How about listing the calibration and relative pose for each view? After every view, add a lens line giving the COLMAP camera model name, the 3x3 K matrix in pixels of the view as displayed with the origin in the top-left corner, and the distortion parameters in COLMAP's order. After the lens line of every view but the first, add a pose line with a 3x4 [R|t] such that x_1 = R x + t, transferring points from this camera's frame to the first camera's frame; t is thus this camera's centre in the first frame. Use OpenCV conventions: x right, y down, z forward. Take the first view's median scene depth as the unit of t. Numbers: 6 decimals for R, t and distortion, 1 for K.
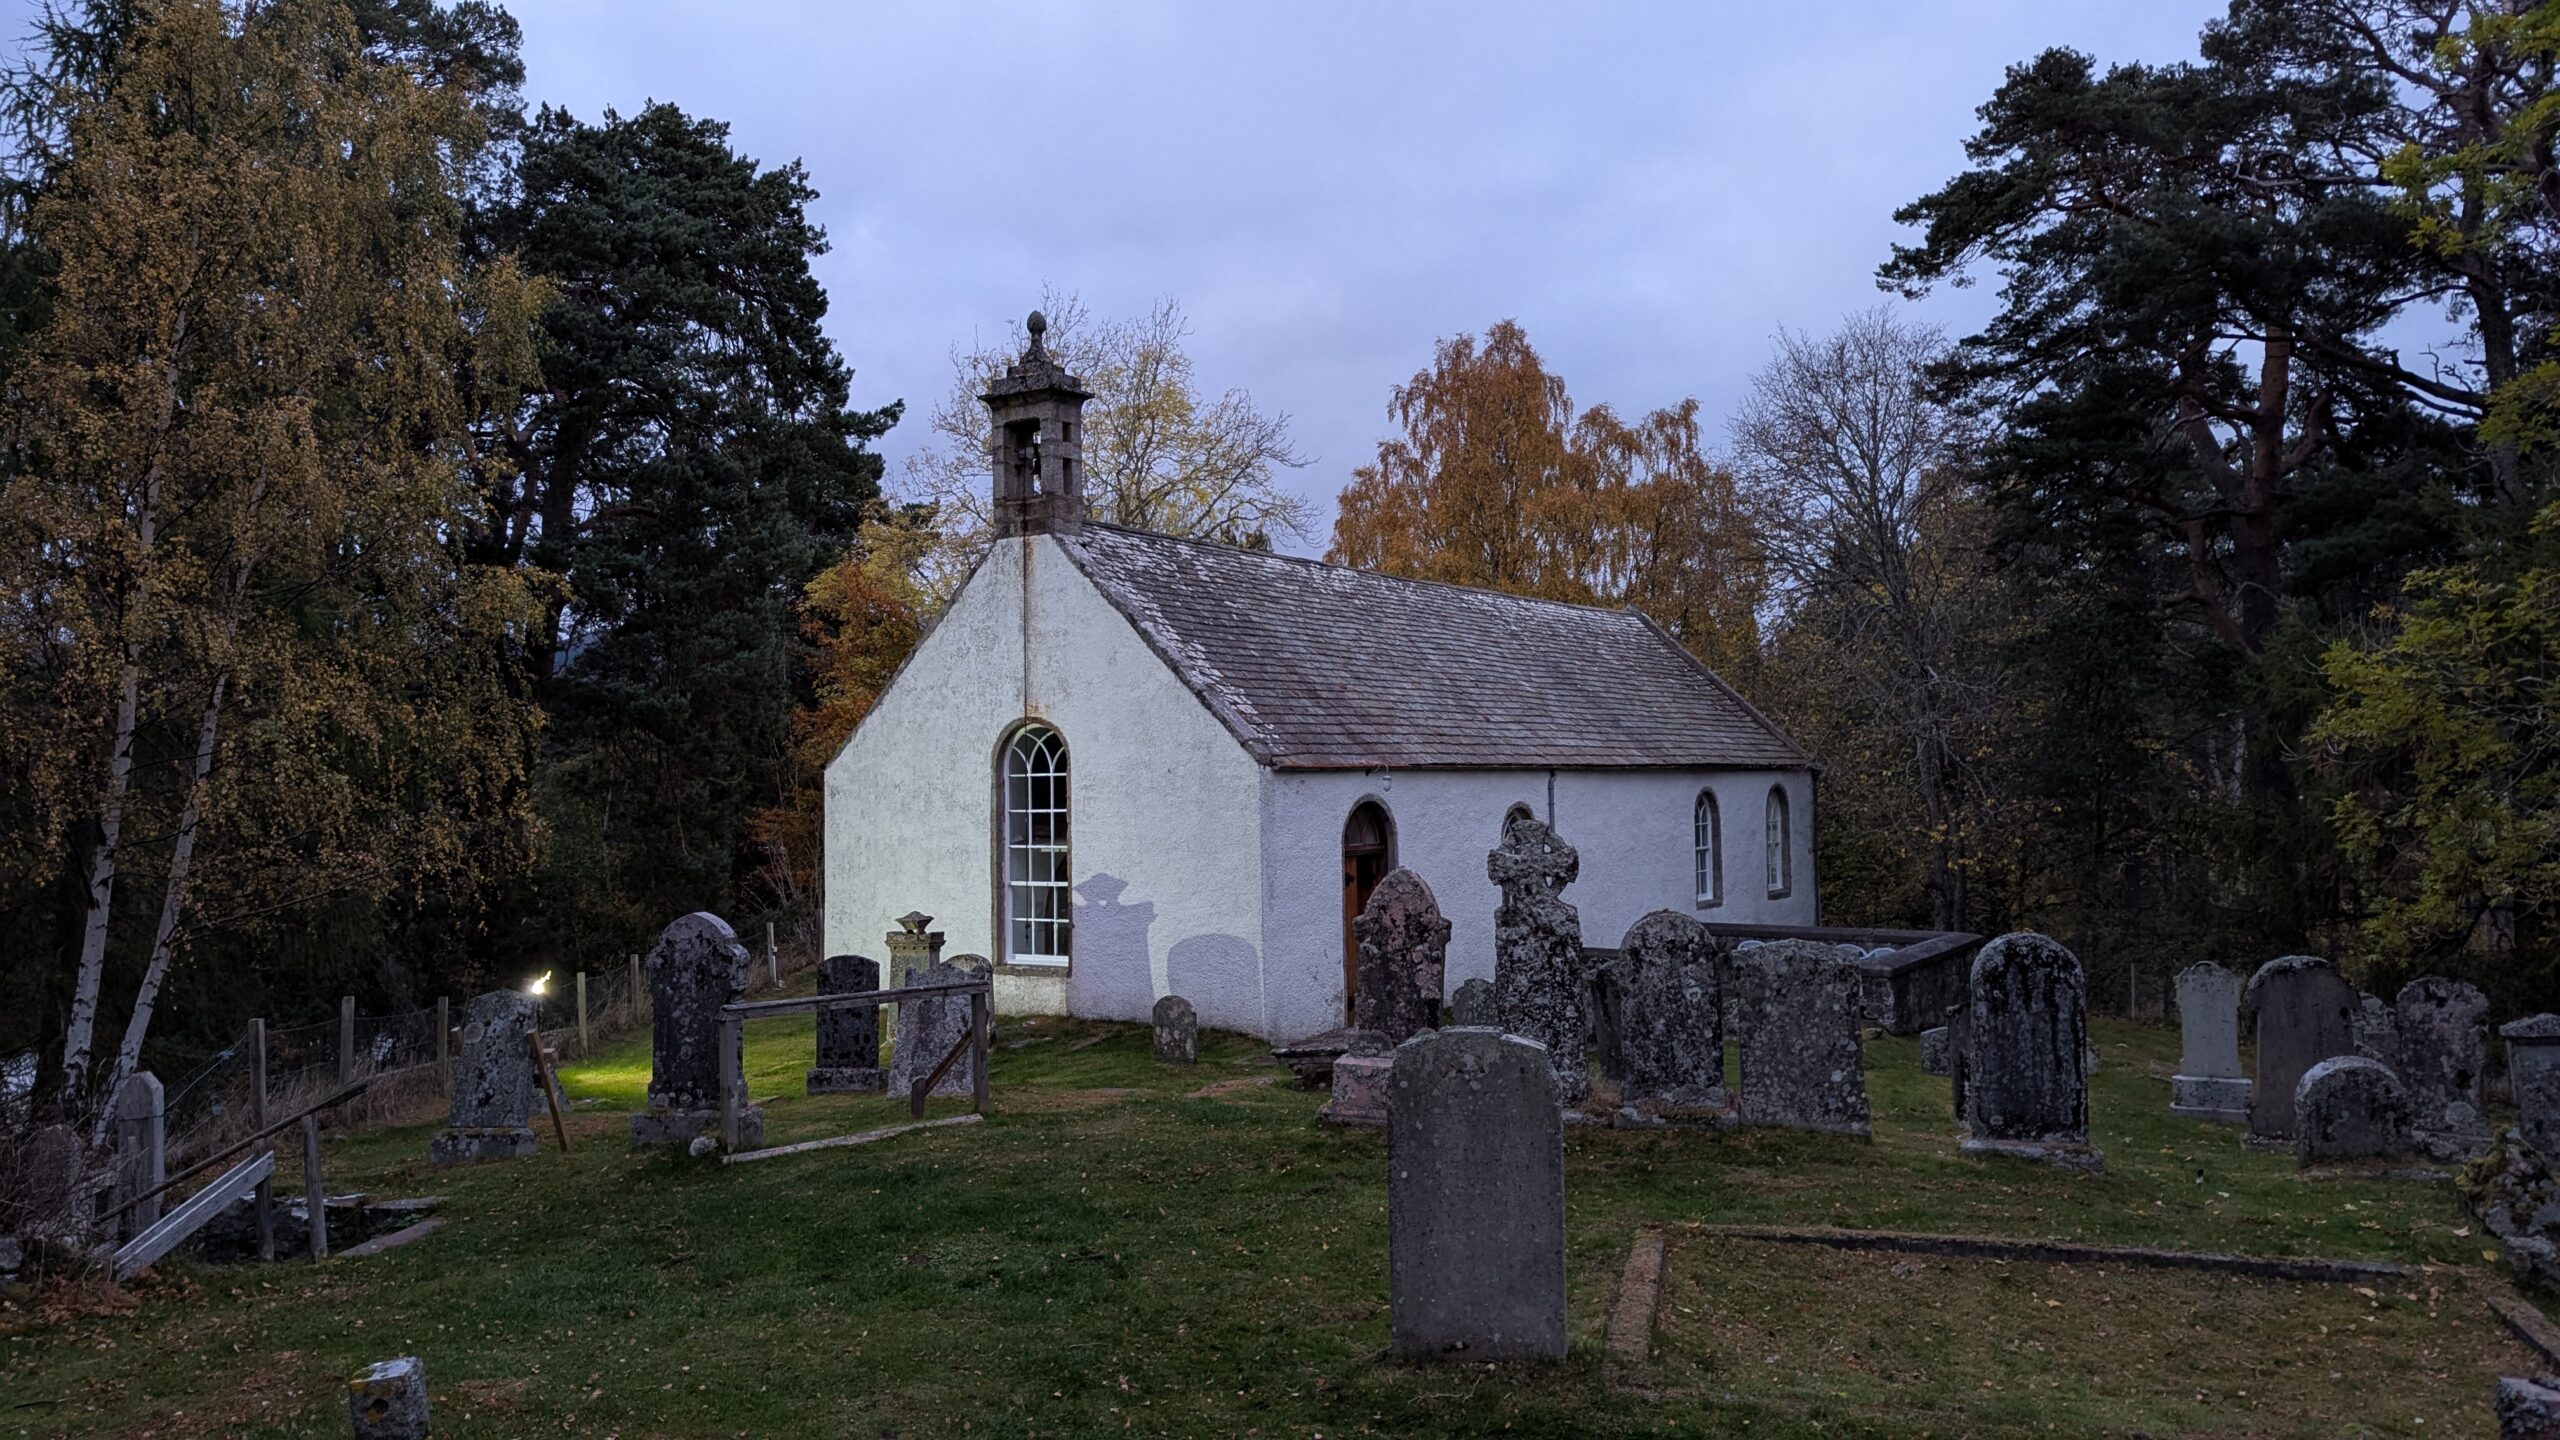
lens RADIAL K [[1879.2, 0, 1275.6], [0, 1879.2, 706.7], [0, 0, 1]] dist [0.075099, -0.022886]
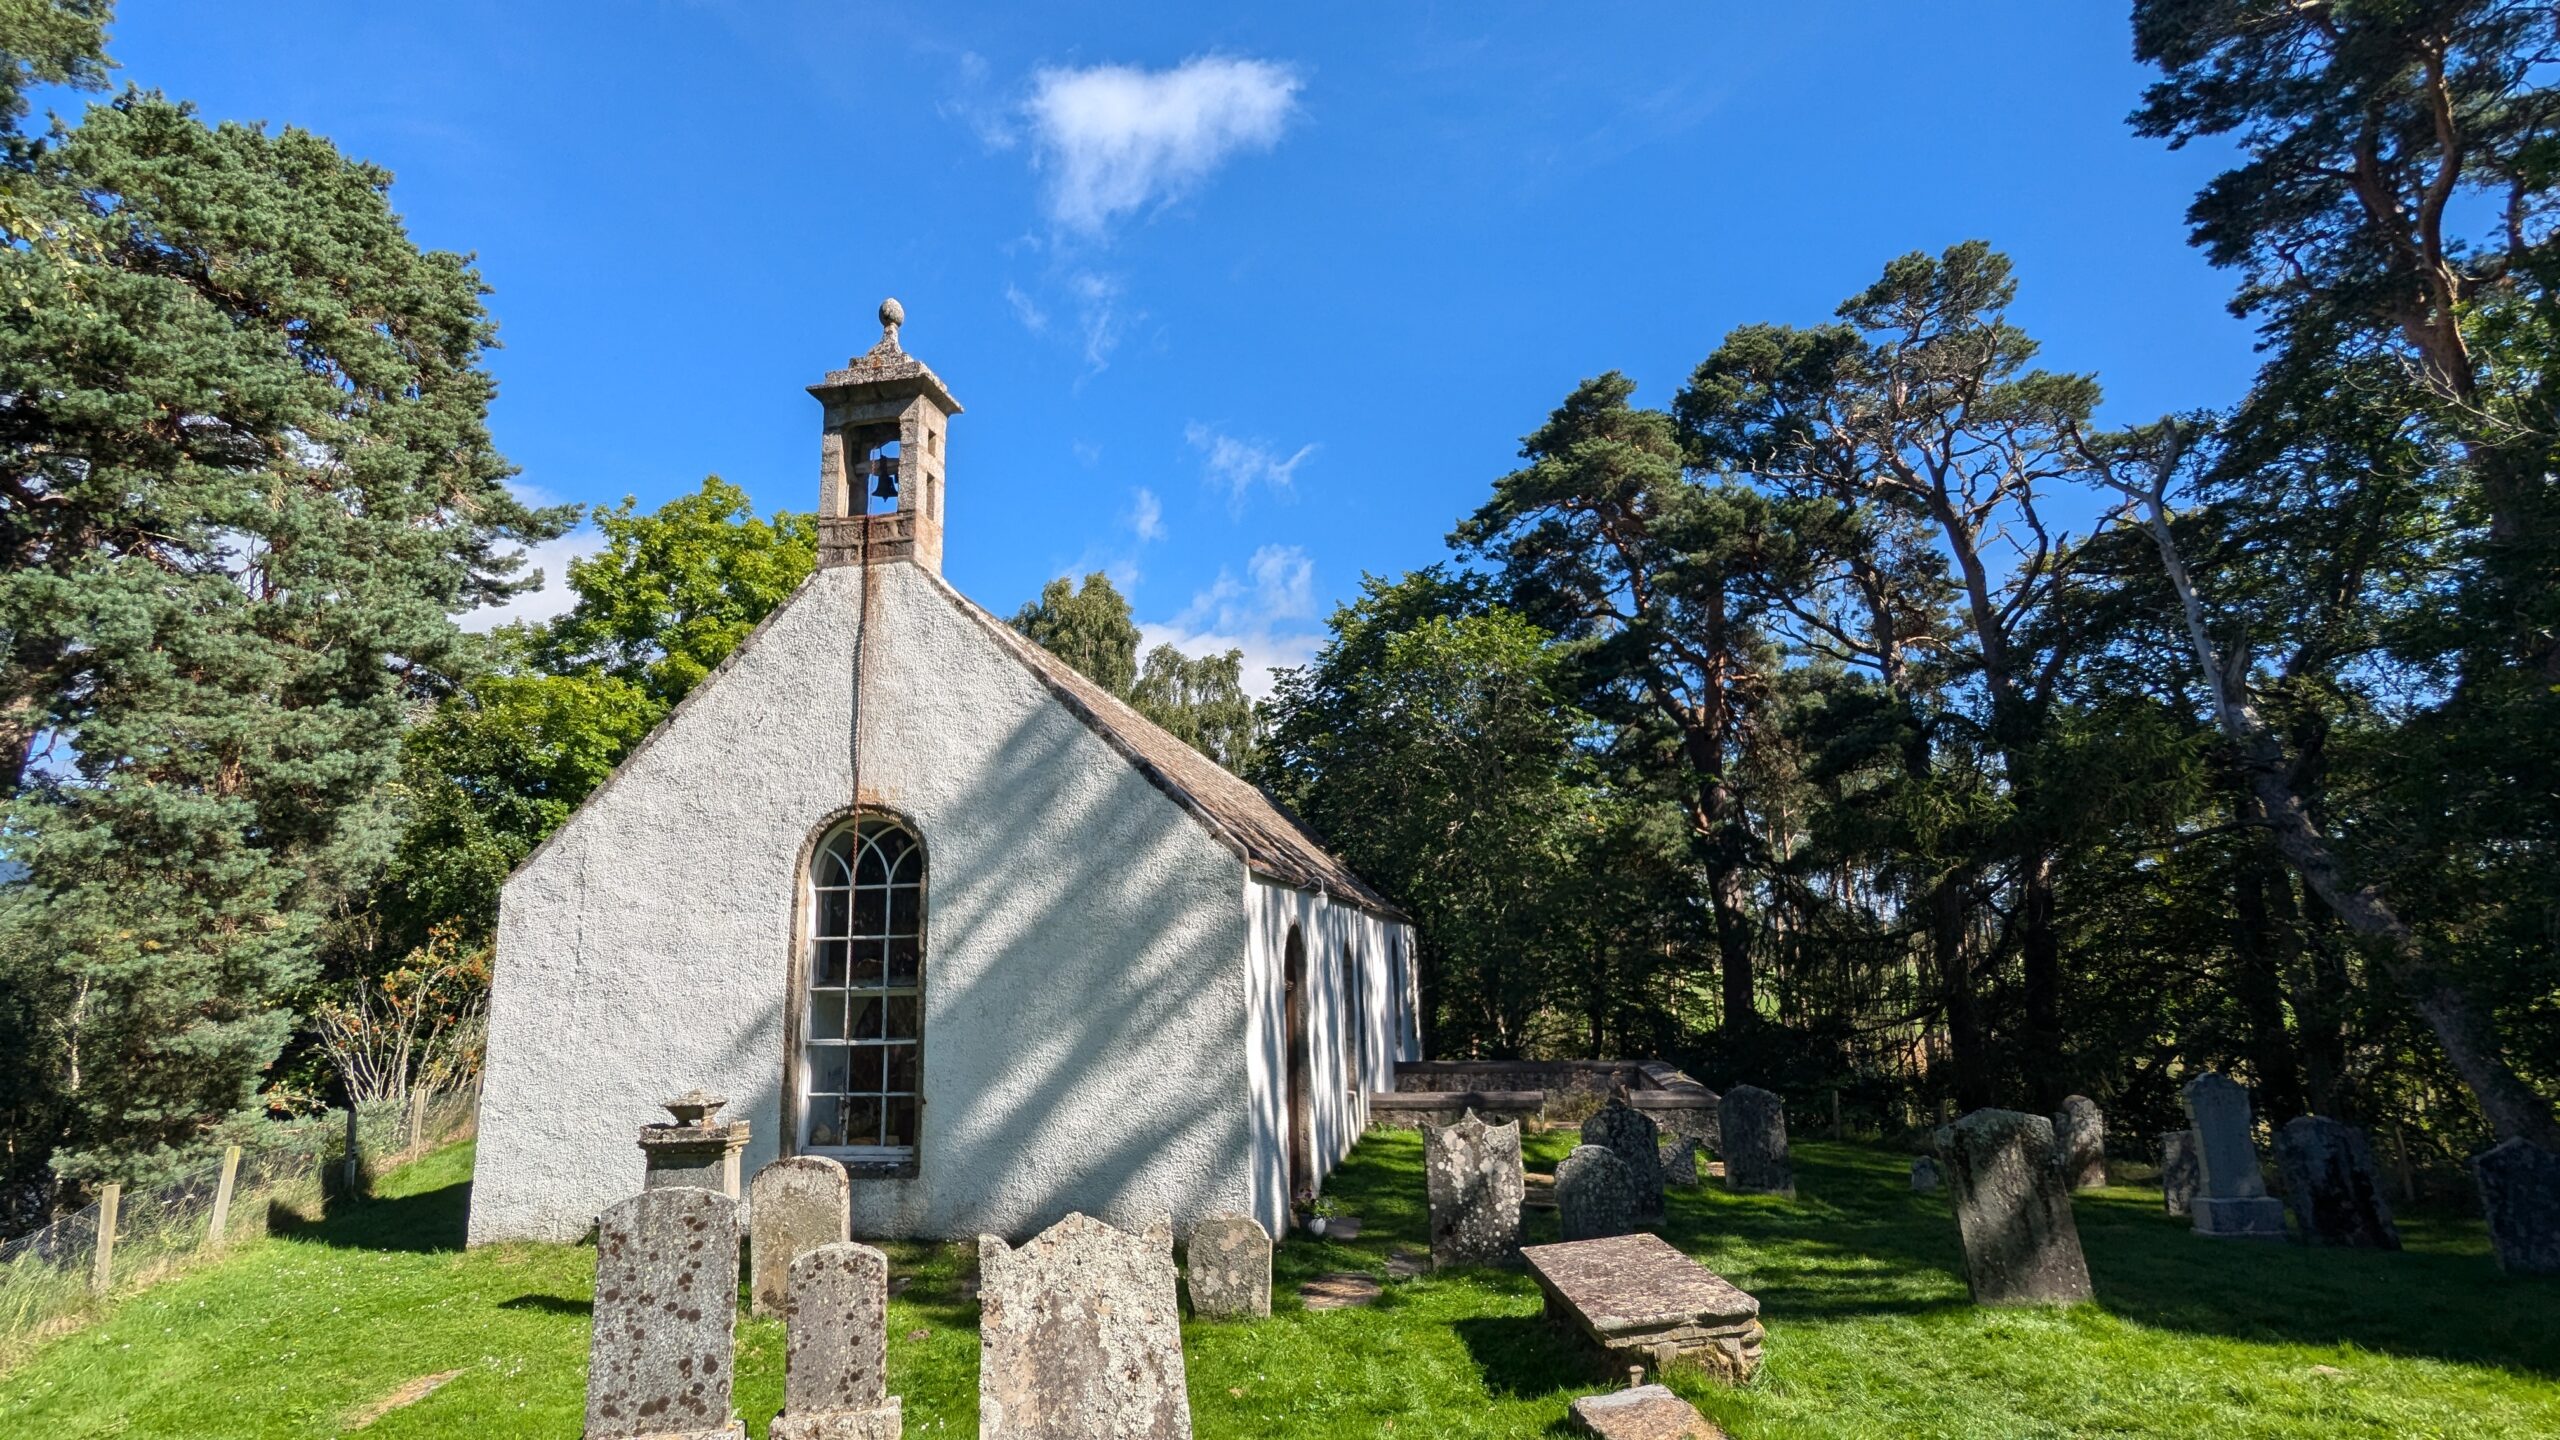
lens RADIAL K [[1235.4, 0, 1294.9], [0, 1235.4, 714.1], [0, 0, 1]] dist [-0.010728, -0.002743]
pose [[0.908310, 0.074458, 0.411617, -0.168818], [-0.003963, 0.985518, -0.169526, 0.048267], [-0.418278, 0.152351, 0.895451, 0.477653]]
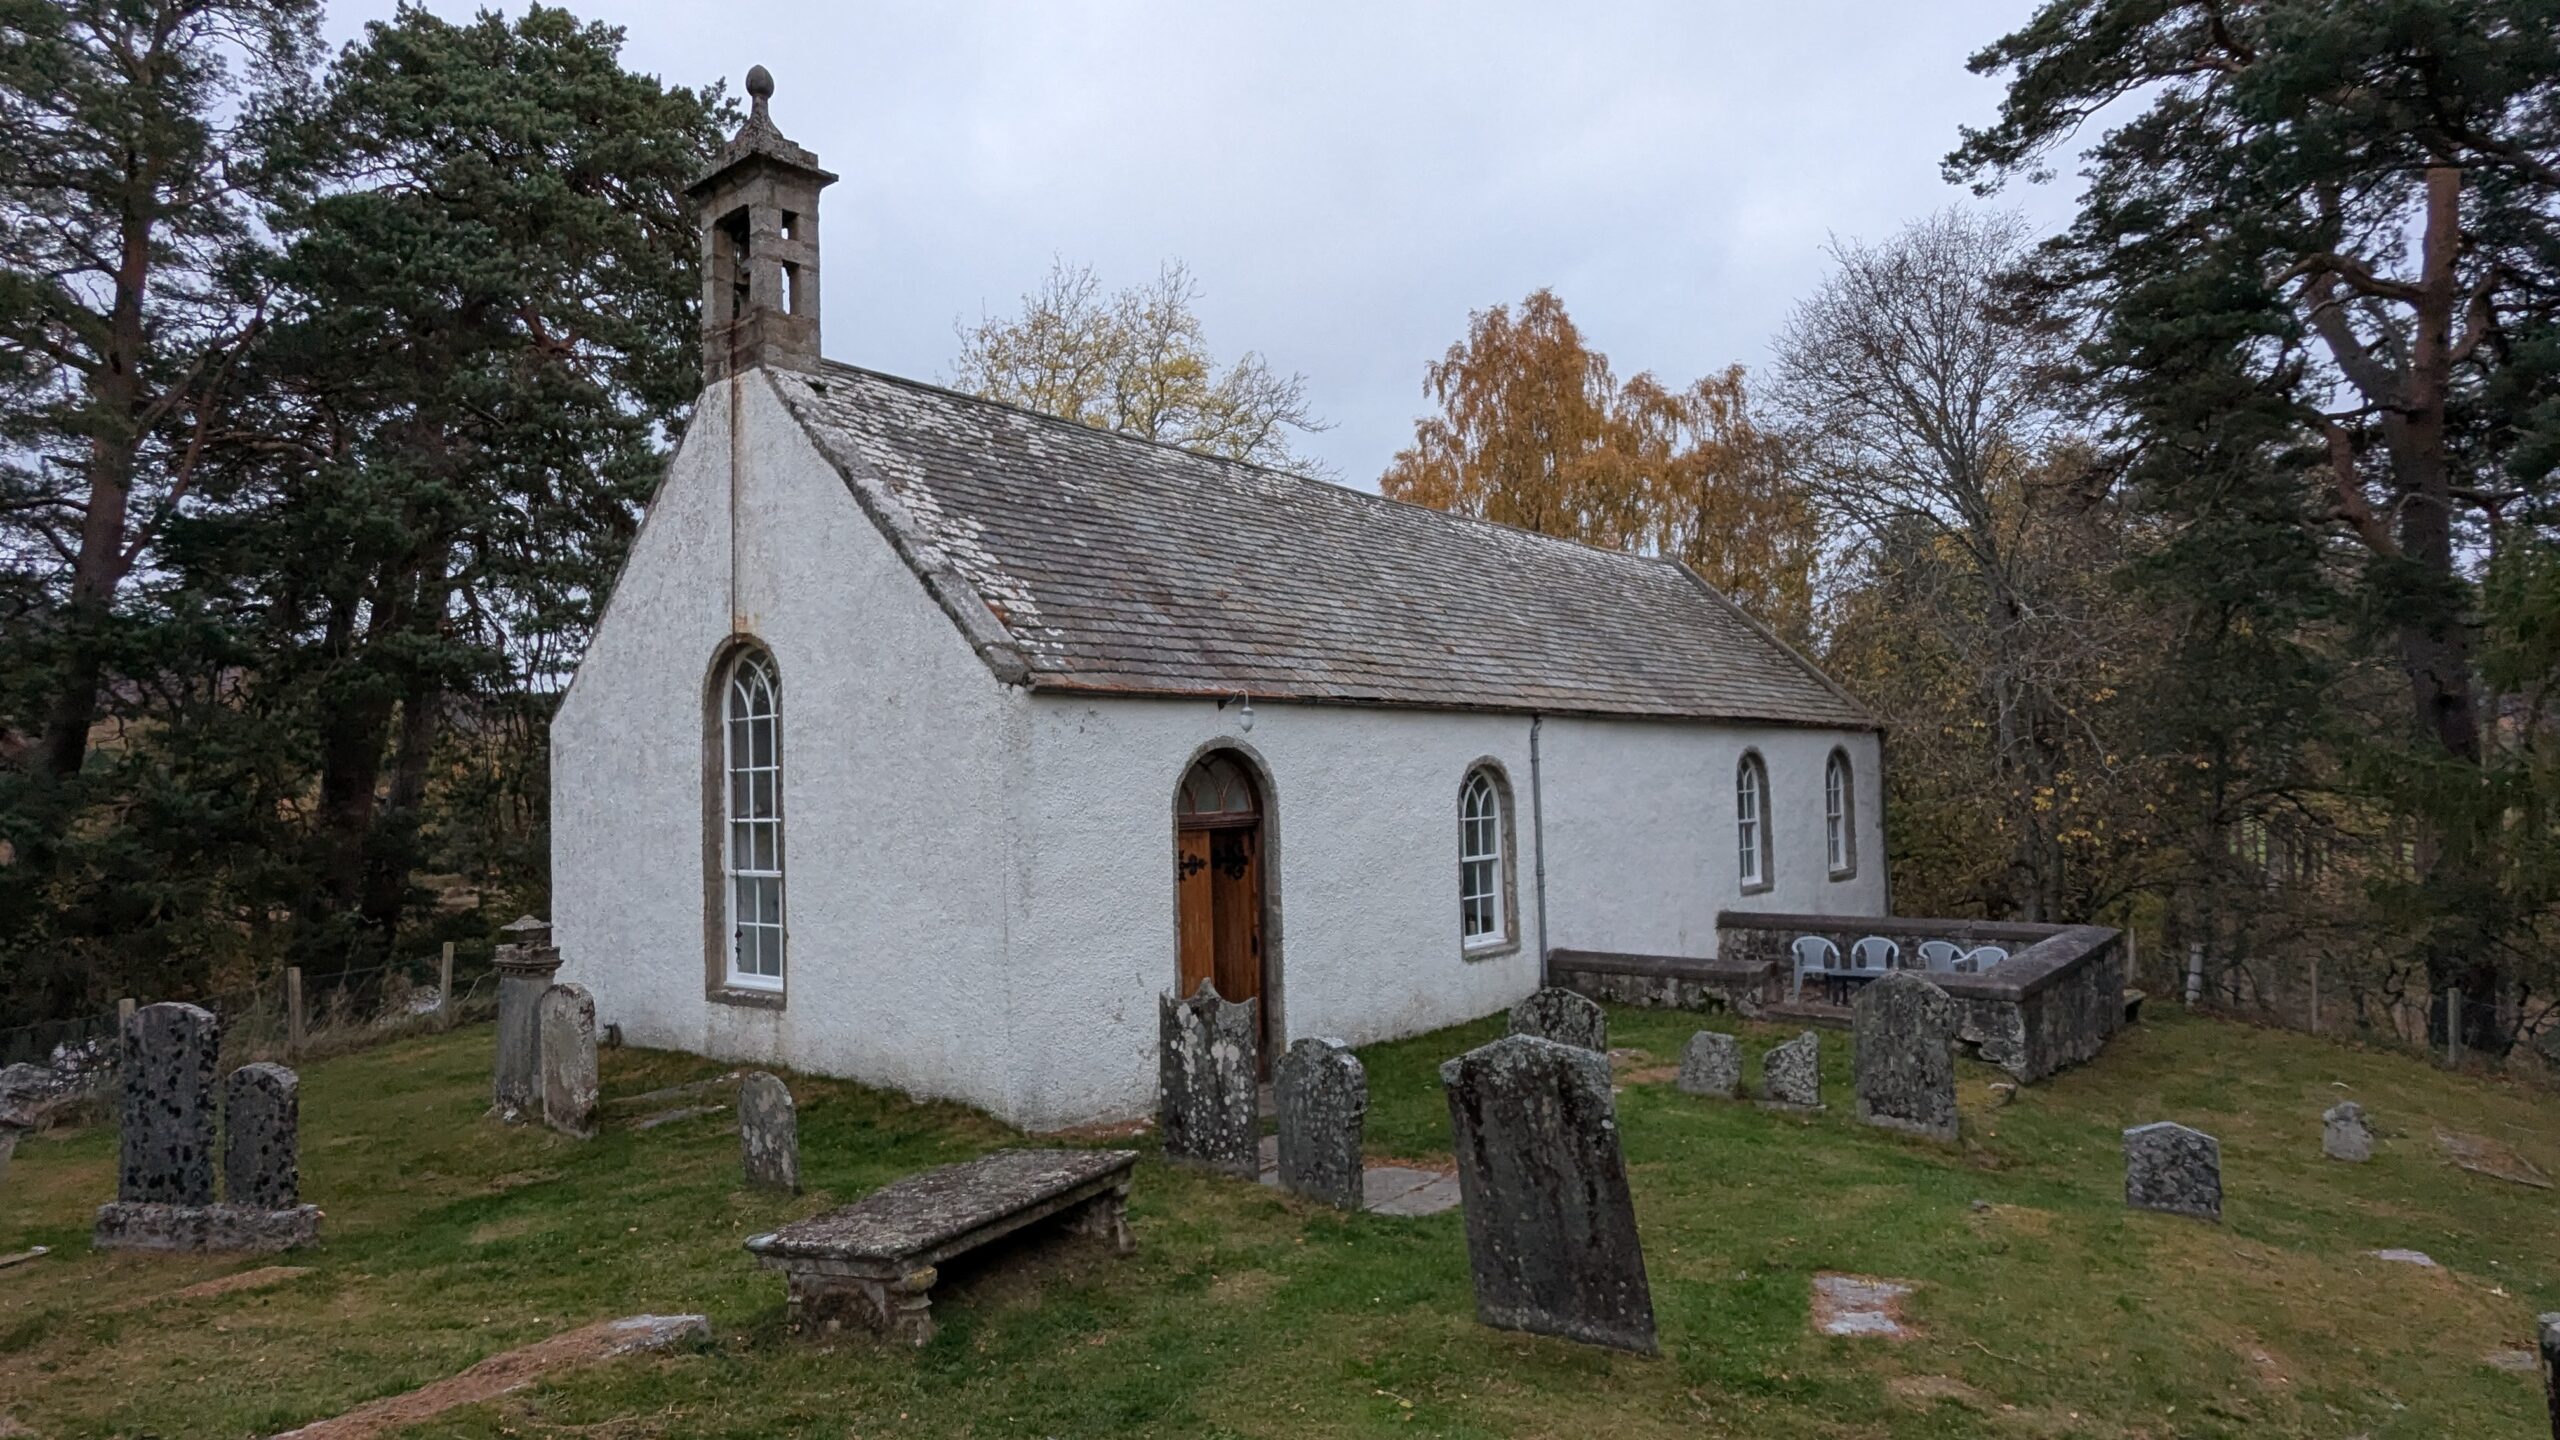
lens RADIAL K [[1470.8, 0, 1285.2], [0, 1470.8, 733.2], [0, 0, 1]] dist [-0.005078, 0.002206]
pose [[0.995447, -0.015761, -0.094006, 0.114541], [0.016091, 0.999867, 0.002752, 0.041895], [0.093950, -0.004253, 0.995568, 0.455244]]
